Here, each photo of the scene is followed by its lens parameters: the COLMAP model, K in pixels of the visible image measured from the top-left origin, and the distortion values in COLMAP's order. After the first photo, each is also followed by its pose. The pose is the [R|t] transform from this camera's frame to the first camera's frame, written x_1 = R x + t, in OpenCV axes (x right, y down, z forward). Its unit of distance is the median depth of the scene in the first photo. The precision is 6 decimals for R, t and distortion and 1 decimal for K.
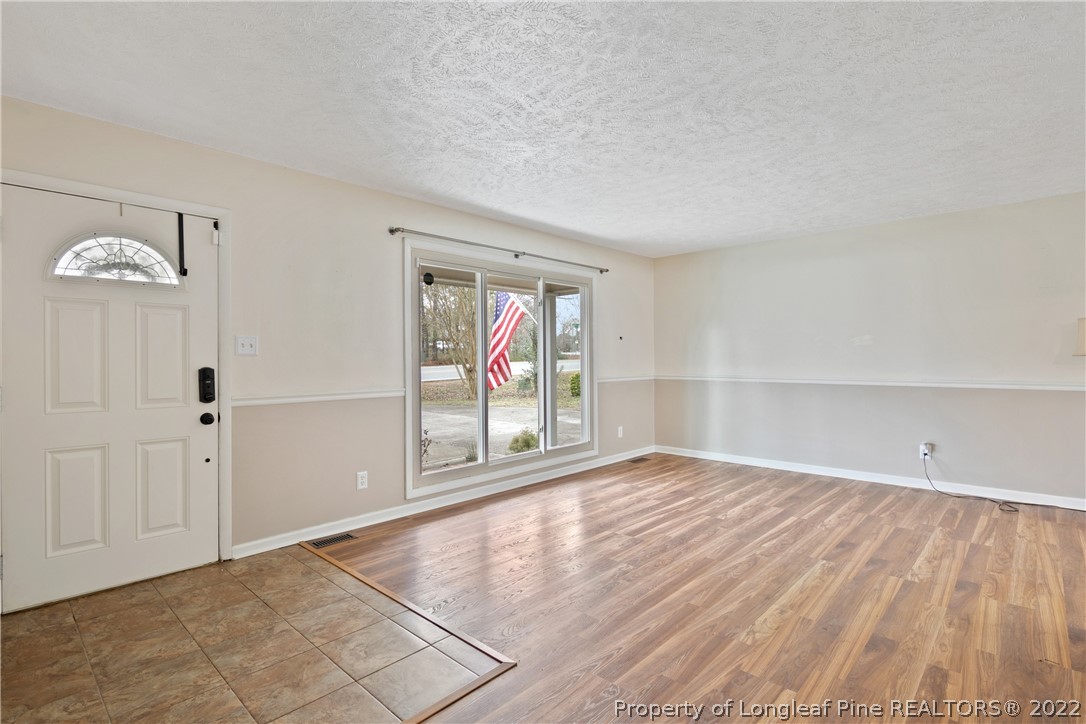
lens RADIAL K [[530.4, 0, 543.7], [0, 530.4, 359.1], [0, 0, 1]] dist [-0.005598, -0.000950]
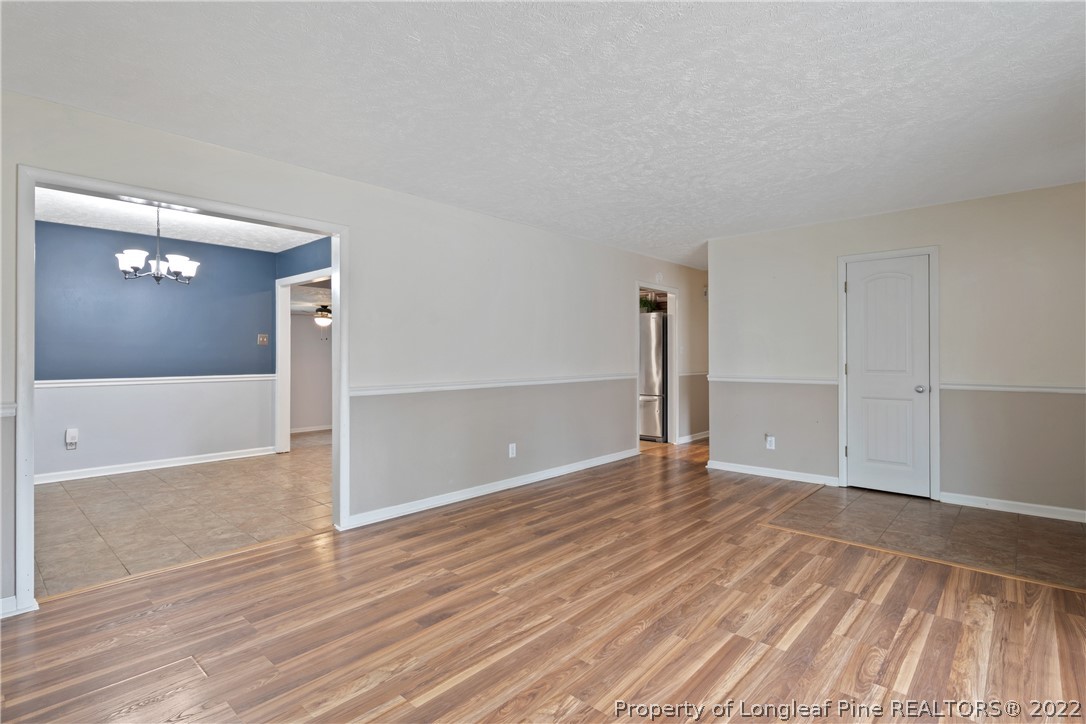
lens RADIAL K [[530.4, 0, 542.1], [0, 530.4, 357.8], [0, 0, 1]] dist [-0.005598, -0.000950]
pose [[-0.999928, 0.008569, -0.008396, 0.466089], [0.008498, 0.999929, 0.008359, -0.010763], [0.008467, 0.008287, -0.999930, 1.878509]]
